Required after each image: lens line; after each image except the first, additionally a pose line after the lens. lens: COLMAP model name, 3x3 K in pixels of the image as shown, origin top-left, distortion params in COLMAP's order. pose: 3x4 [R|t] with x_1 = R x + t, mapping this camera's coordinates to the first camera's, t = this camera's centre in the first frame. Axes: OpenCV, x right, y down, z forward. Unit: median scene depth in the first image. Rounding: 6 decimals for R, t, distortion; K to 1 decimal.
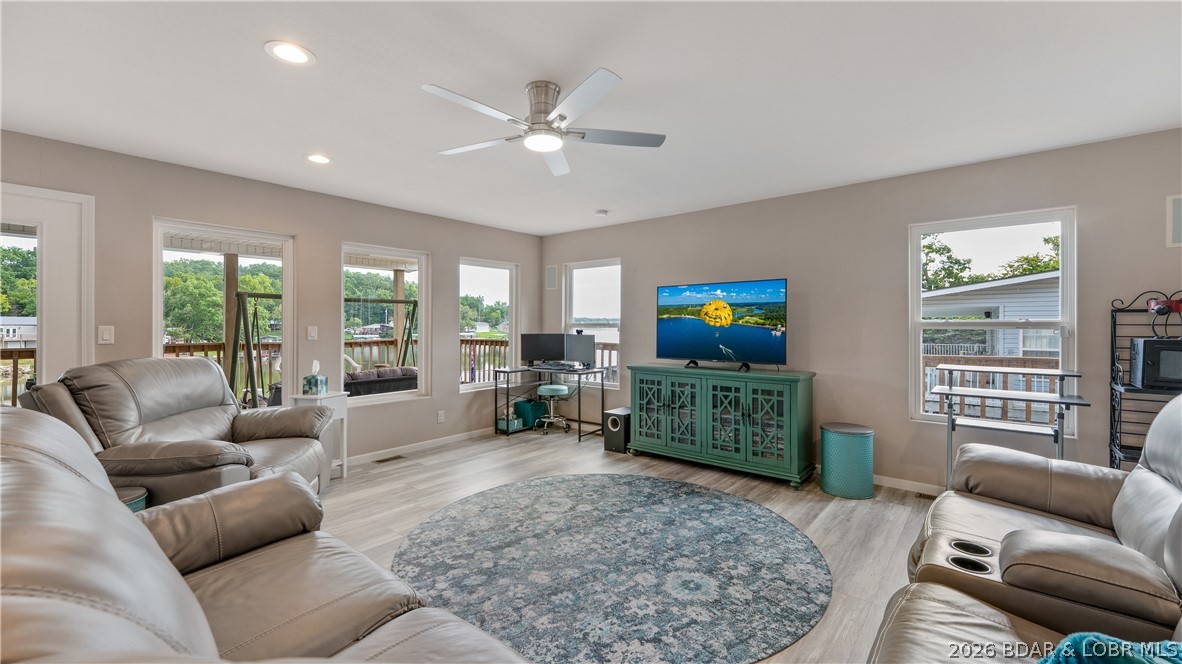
lens RADIAL K [[476.8, 0, 584.1], [0, 476.8, 331.8], [0, 0, 1]] dist [0.008321, -0.000056]
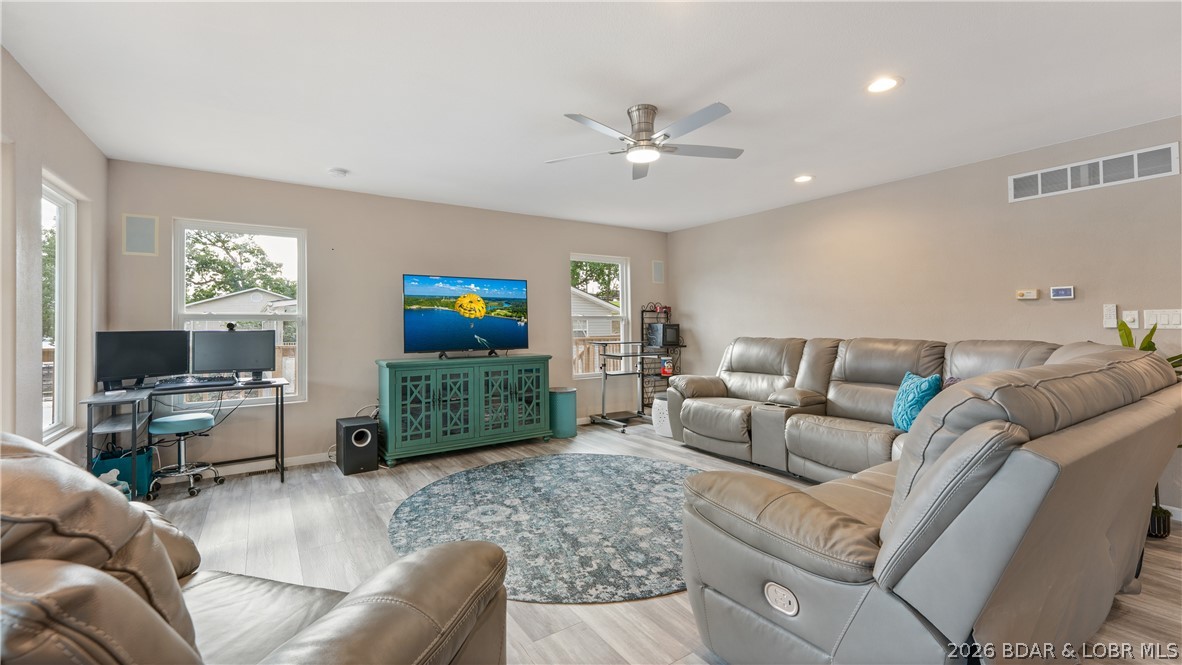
lens RADIAL K [[489.7, 0, 584.0], [0, 489.7, 329.1], [0, 0, 1]] dist [0.000579, -0.000010]
pose [[0.289912, -0.011880, 0.956979, -0.941275], [0.018627, 0.999804, 0.006769, 0.014299], [-0.956872, 0.015863, 0.290077, 0.591048]]
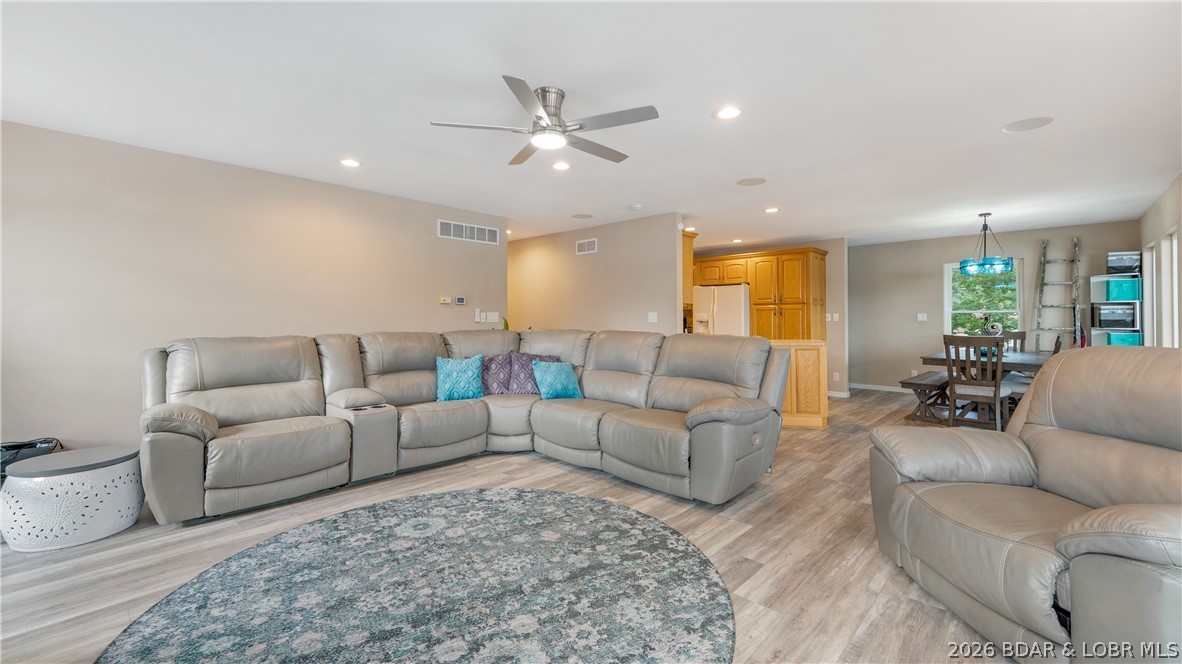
lens RADIAL K [[486.0, 0, 587.8], [0, 486.0, 312.9], [0, 0, 1]] dist [0.010425, 0.000055]
pose [[-0.998152, 0.000735, 0.060755, -0.185168], [0.000681, 0.999999, -0.000912, 0.007729], [-0.060756, -0.000869, -0.998152, 1.577124]]
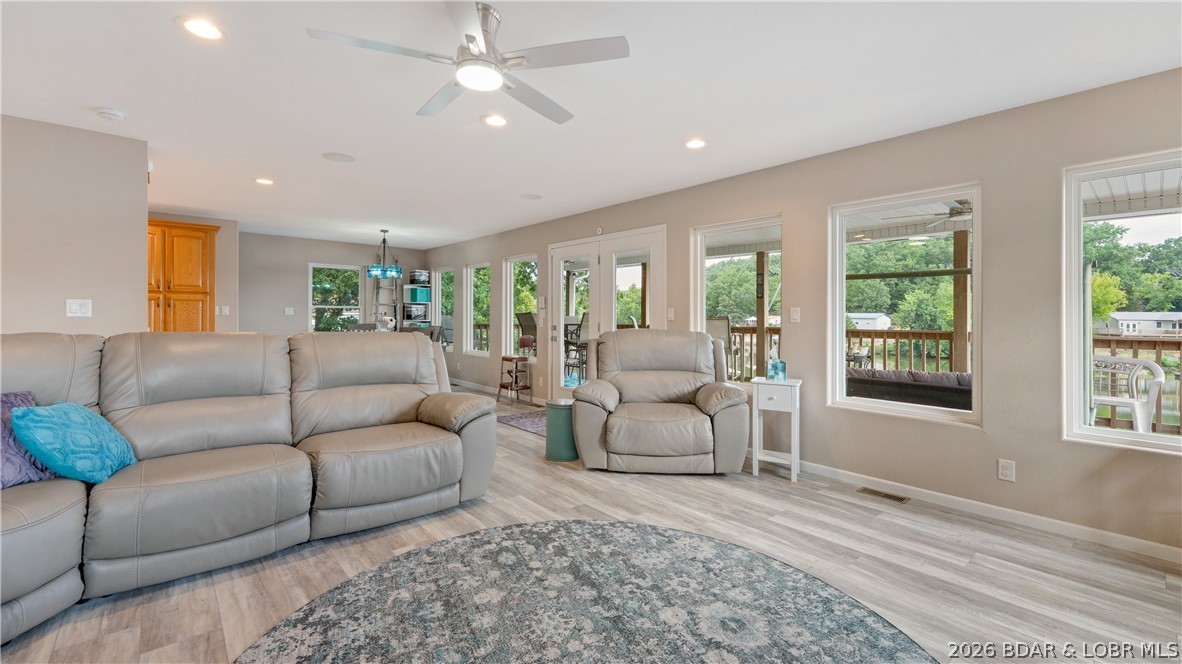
lens RADIAL K [[486.0, 0, 587.8], [0, 486.0, 312.9], [0, 0, 1]] dist [0.010425, 0.000055]
pose [[-0.156765, -0.008346, -0.987601, 0.544678], [-0.021256, 0.999761, -0.005075, 0.015349], [0.987407, 0.020197, -0.156905, 0.973583]]
